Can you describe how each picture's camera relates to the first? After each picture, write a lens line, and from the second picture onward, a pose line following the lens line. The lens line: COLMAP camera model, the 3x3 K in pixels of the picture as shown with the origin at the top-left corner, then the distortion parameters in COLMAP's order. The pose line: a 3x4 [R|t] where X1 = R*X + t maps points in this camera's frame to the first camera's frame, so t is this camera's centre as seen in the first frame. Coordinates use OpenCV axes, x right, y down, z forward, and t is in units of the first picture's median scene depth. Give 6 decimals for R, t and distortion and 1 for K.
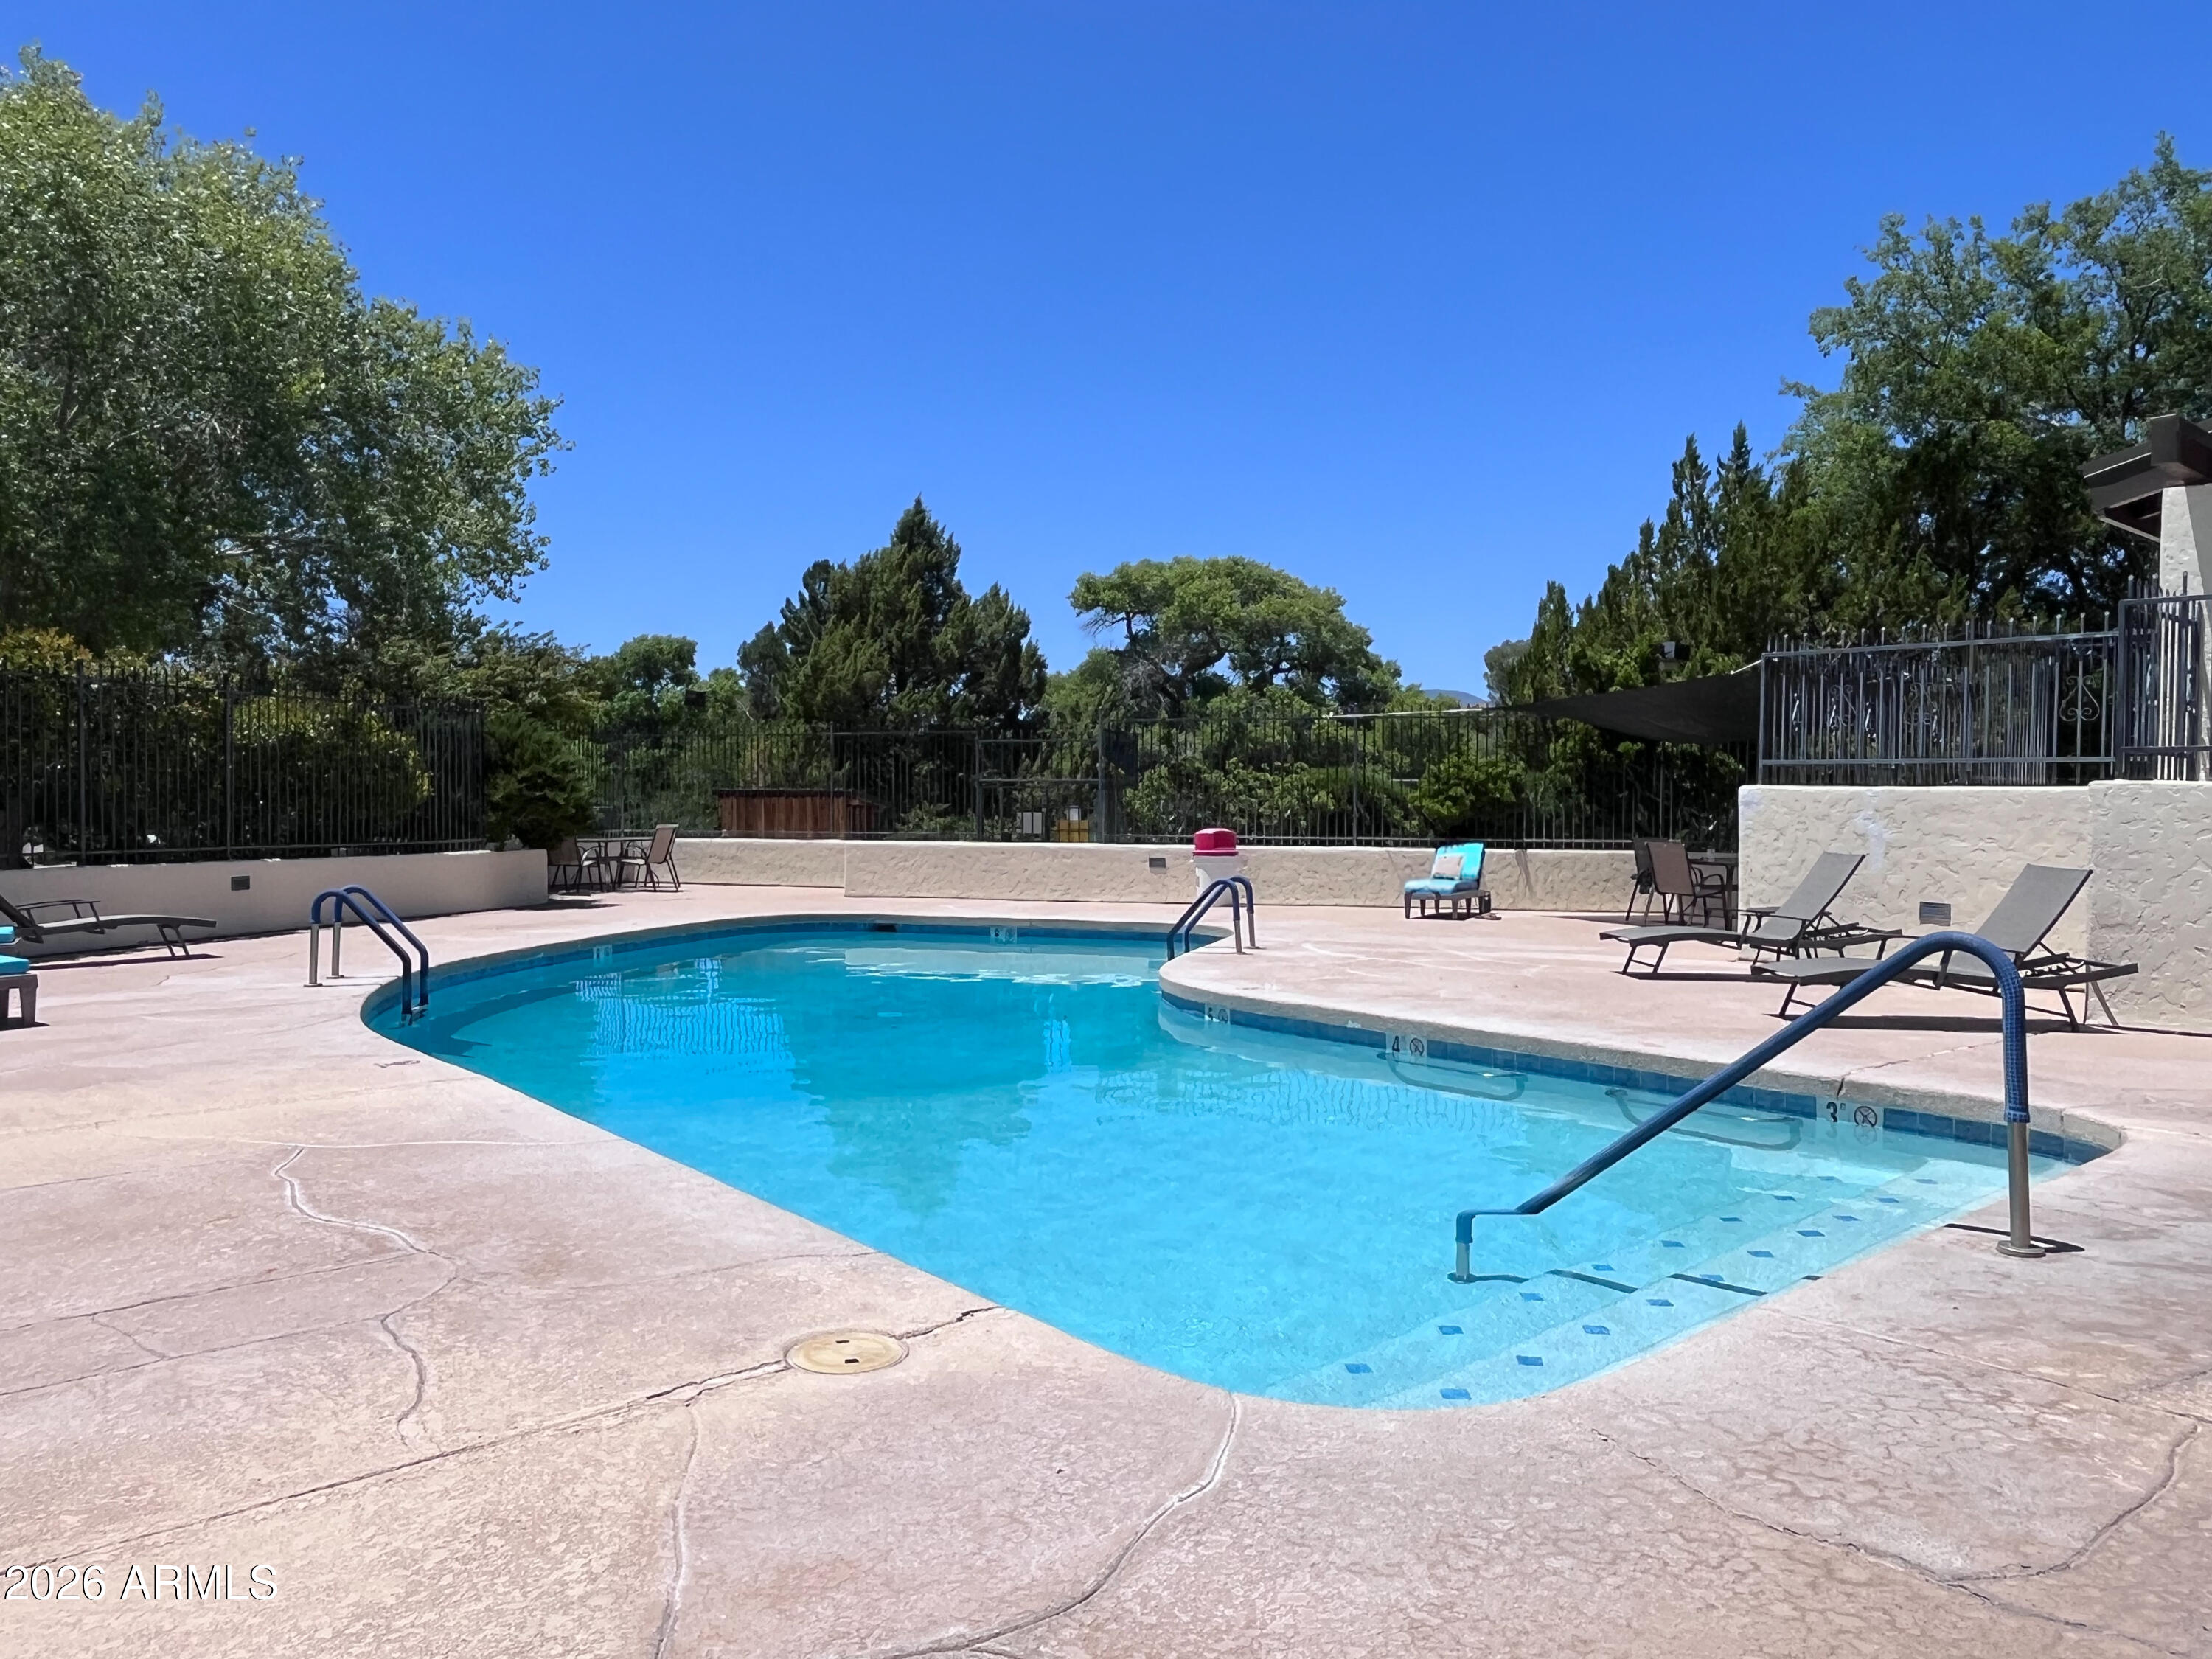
lens RADIAL K [[1538.8, 0, 1107.1], [0, 1538.8, 831.4], [0, 0, 1]] dist [-0.000632, 0.000104]
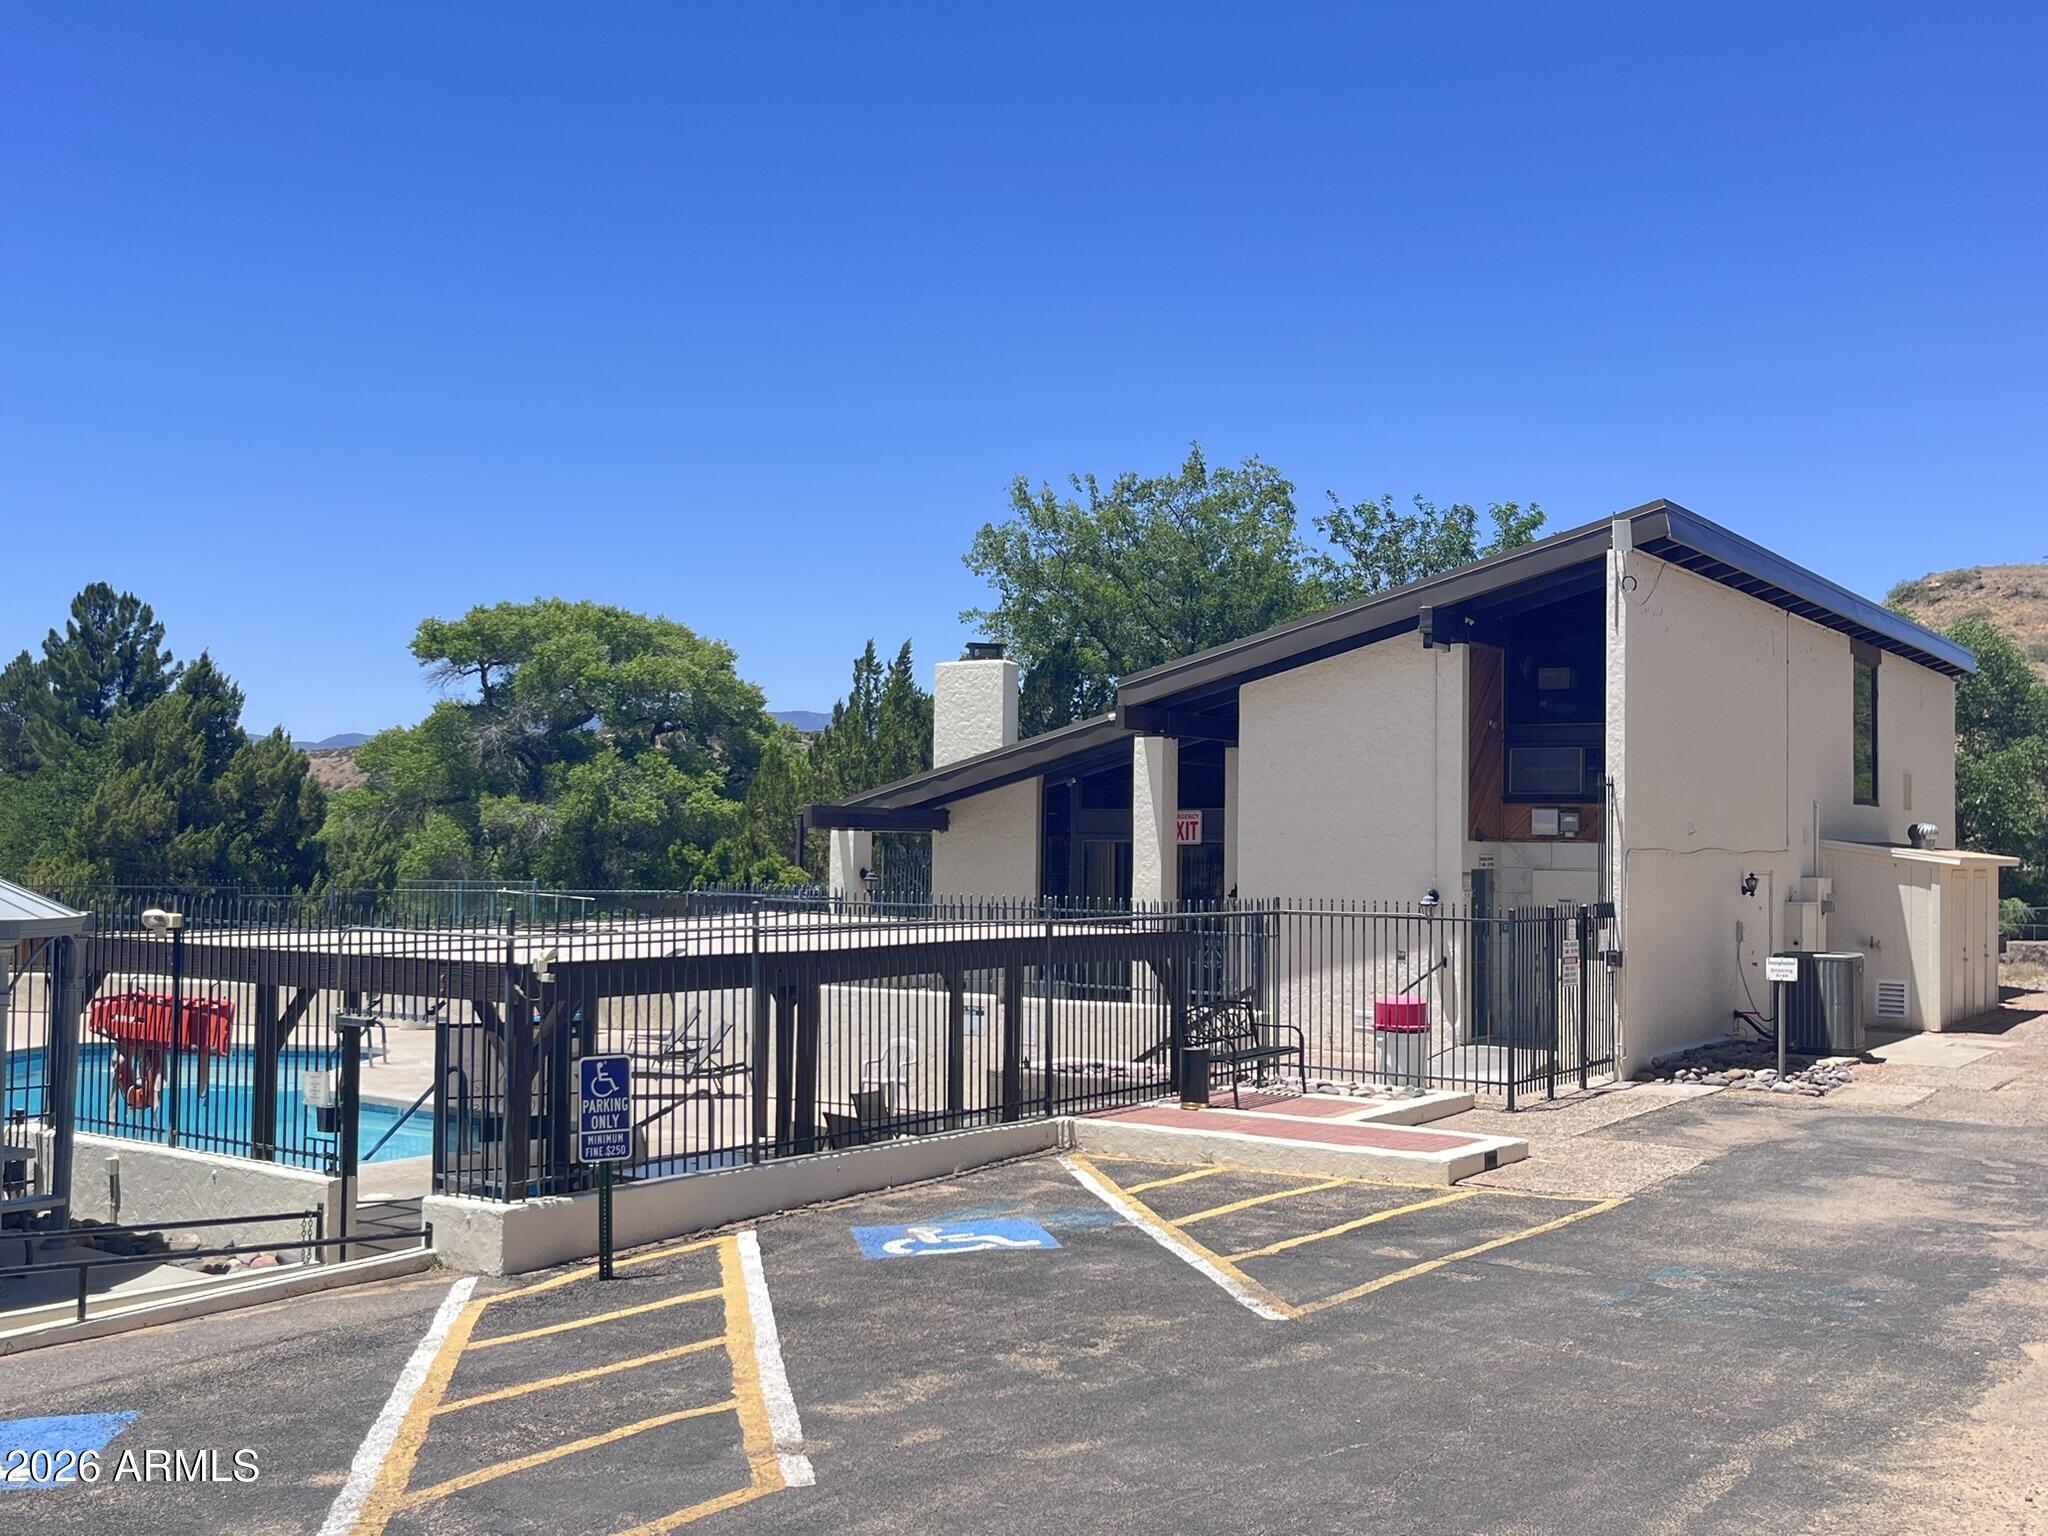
lens RADIAL K [[2026.7, 0, 995.2], [0, 2026.7, 826.9], [0, 0, 1]] dist [0.090539, 0.000000]
pose [[0.972680, 0.021420, 0.231159, 0.033465], [-0.014736, 0.999423, -0.030607, -0.018404], [-0.231681, 0.026364, 0.972435, -0.207676]]
